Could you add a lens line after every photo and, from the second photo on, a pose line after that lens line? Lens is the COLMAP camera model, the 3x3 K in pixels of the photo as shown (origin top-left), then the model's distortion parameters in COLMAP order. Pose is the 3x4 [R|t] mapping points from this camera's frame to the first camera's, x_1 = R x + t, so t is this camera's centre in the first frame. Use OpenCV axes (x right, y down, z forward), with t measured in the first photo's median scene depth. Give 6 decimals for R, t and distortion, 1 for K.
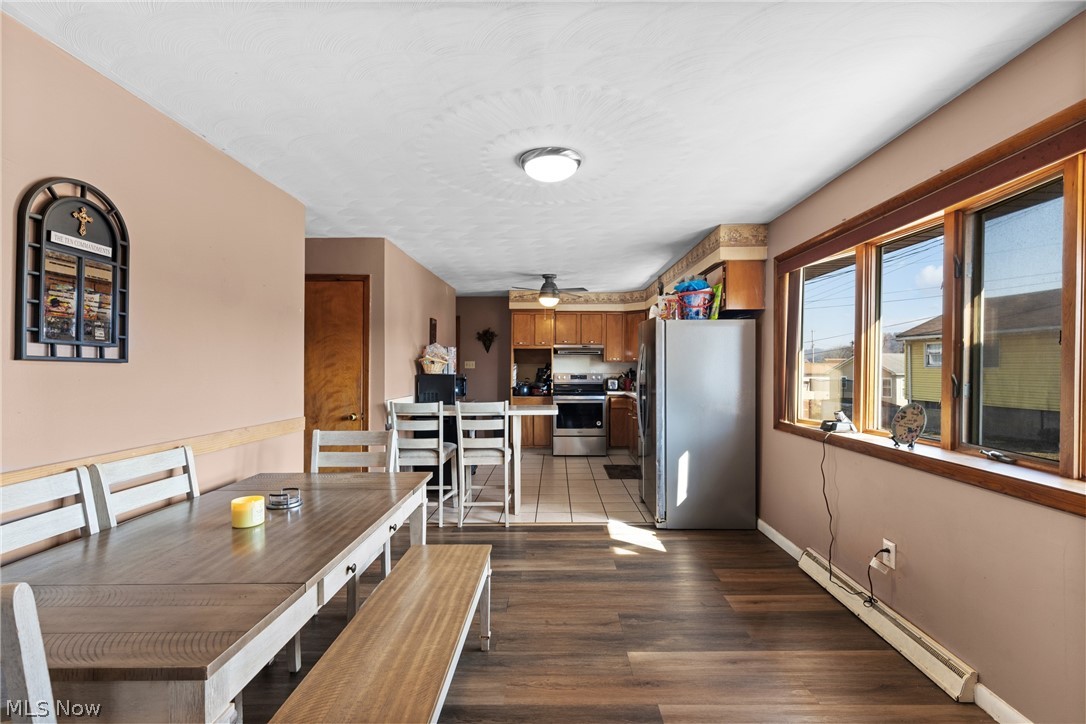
lens RADIAL K [[491.0, 0, 543.7], [0, 491.0, 367.7], [0, 0, 1]] dist [0.000773, -0.000165]
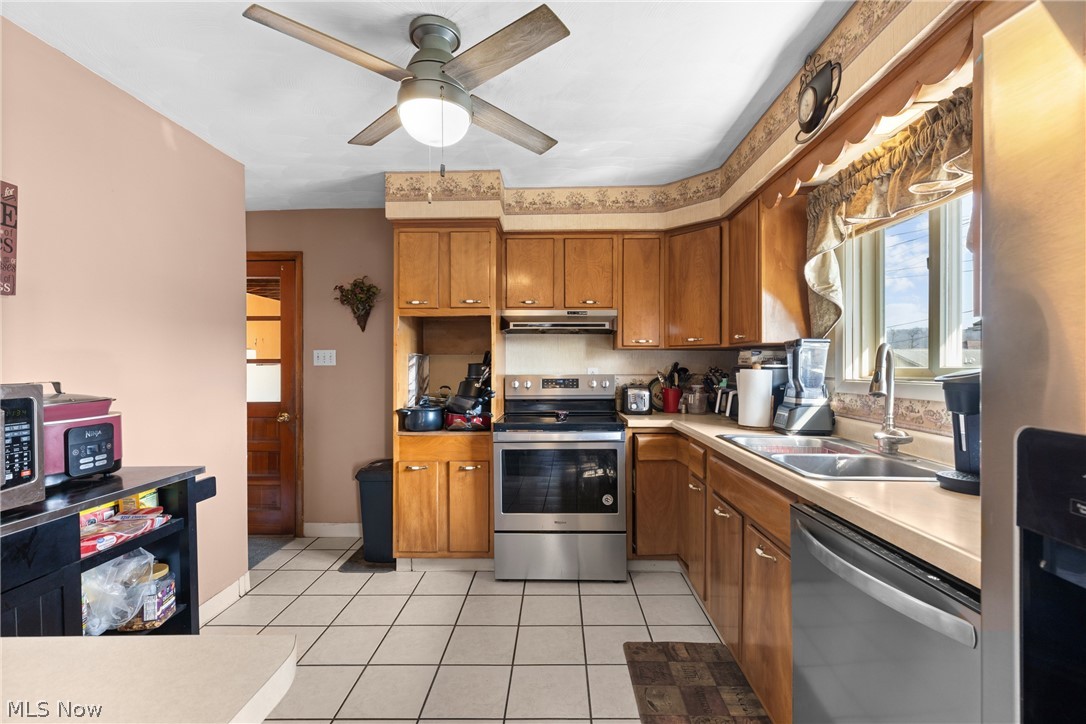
lens RADIAL K [[491.0, 0, 543.7], [0, 491.0, 367.7], [0, 0, 1]] dist [0.000773, -0.000165]
pose [[0.999972, -0.006831, -0.003056, 0.060631], [0.006841, 0.999971, 0.003300, 0.003423], [0.003034, -0.003321, 0.999990, 0.587229]]
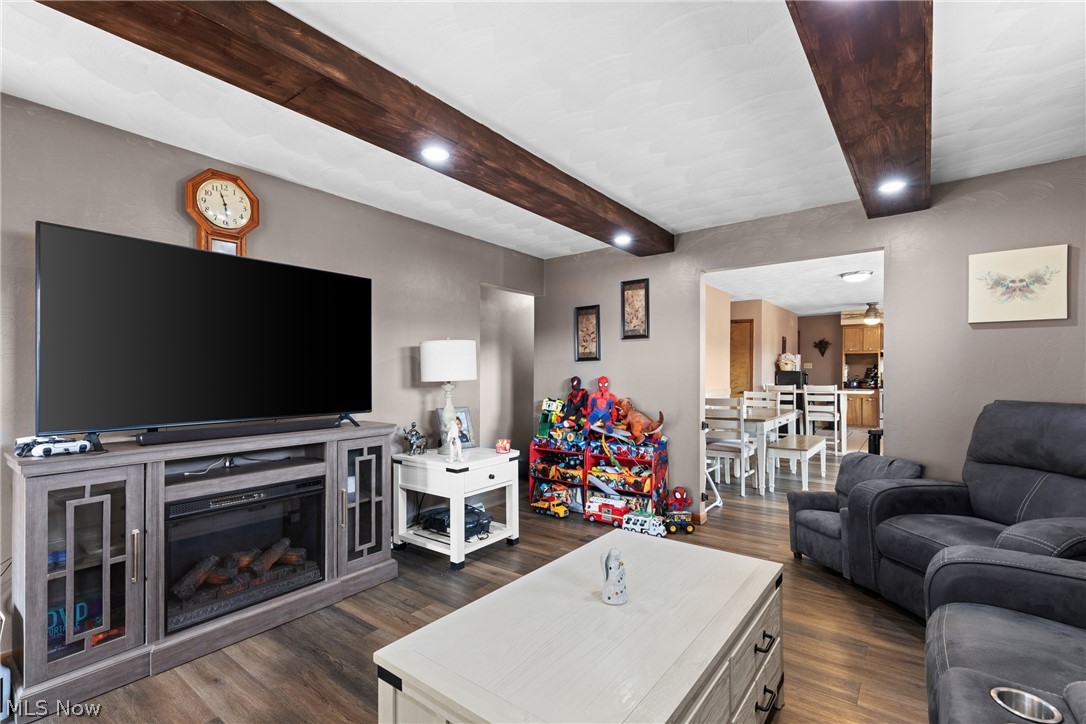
lens RADIAL K [[491.0, 0, 543.7], [0, 491.0, 367.7], [0, 0, 1]] dist [0.000773, -0.000165]
pose [[0.809714, -0.002229, -0.586821, 0.062546], [-0.000557, 0.999989, -0.004566, 0.007279], [0.586825, 0.004024, 0.809704, -0.595776]]
